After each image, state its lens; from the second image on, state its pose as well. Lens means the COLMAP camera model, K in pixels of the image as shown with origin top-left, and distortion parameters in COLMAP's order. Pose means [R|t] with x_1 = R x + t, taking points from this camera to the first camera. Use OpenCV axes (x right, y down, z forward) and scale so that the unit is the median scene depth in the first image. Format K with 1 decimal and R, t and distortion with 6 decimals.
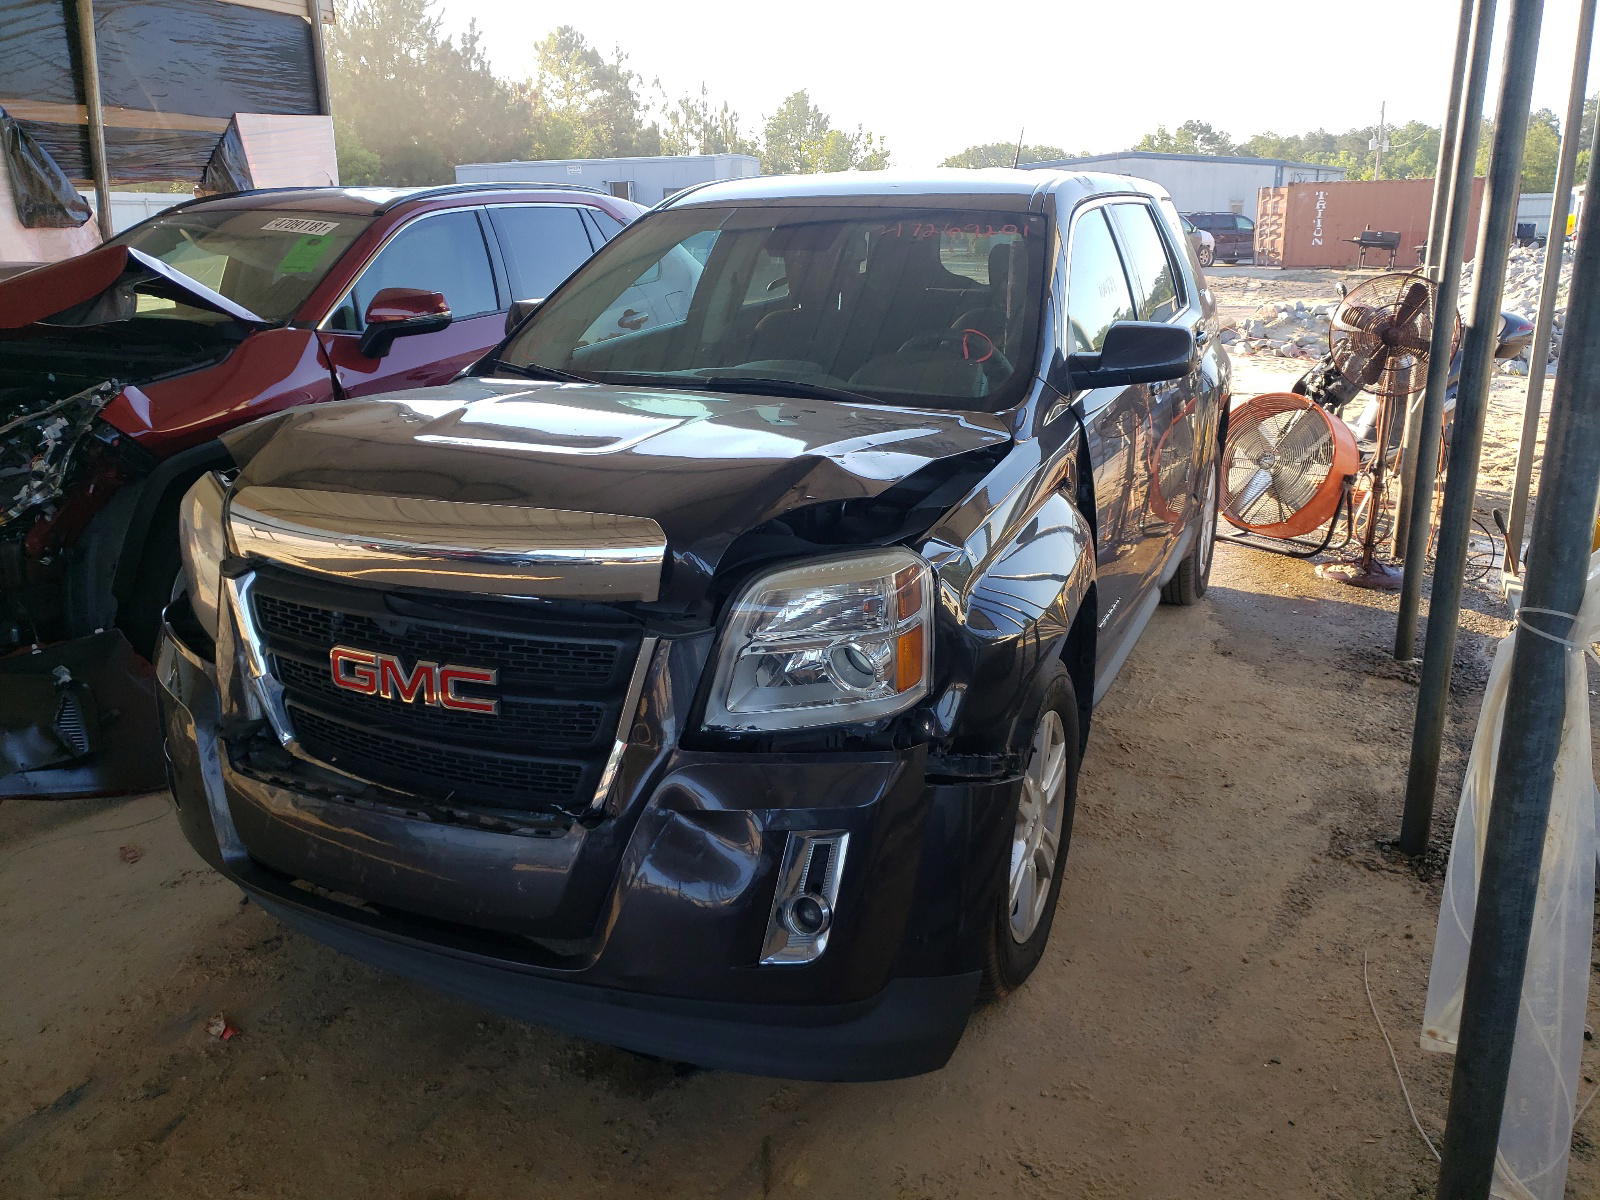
lens RADIAL K [[1221.2, 0, 831.0], [0, 1221.2, 580.3], [0, 0, 1]] dist [0.006845, 0.002354]
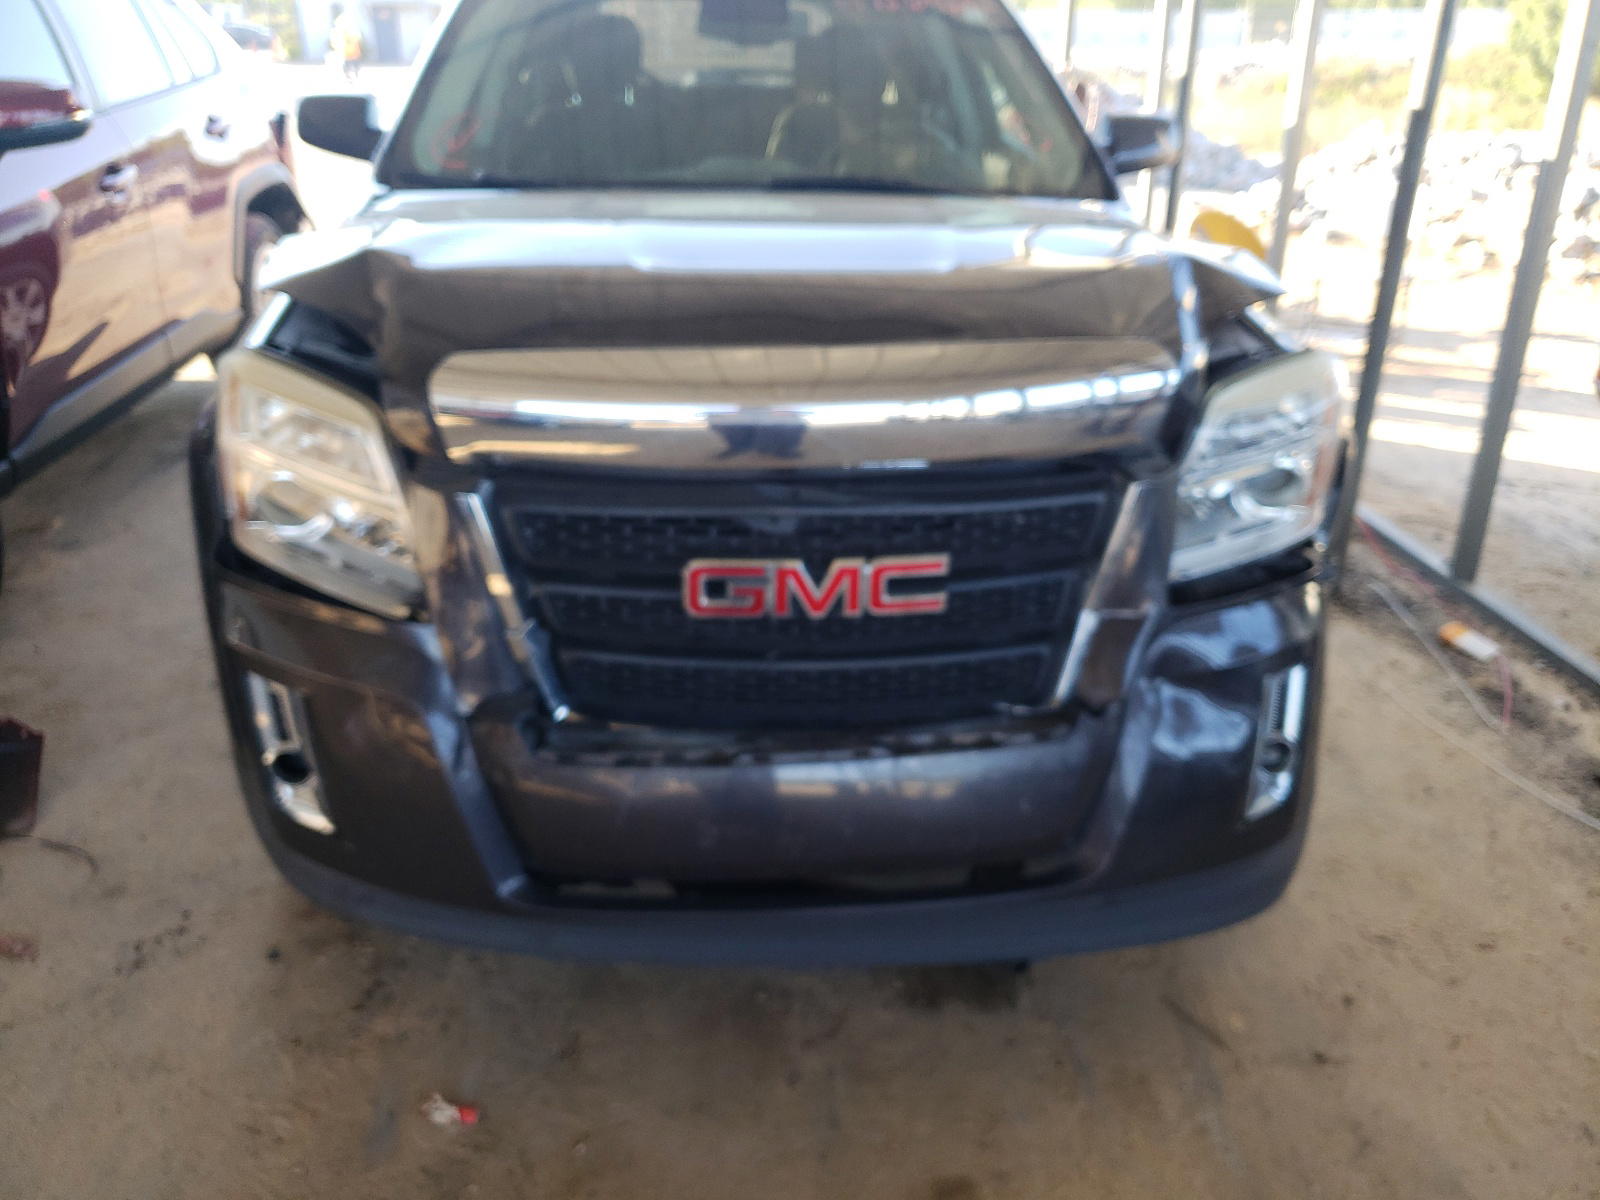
lens RADIAL K [[1216.4, 0, 799.5], [0, 1216.4, 589.5], [0, 0, 1]] dist [0.001070, -0.004063]
pose [[0.876868, -0.179085, 0.446129, -0.587468], [0.114207, 0.979057, 0.168537, -0.038478], [-0.466968, -0.096834, 0.878956, 0.299674]]
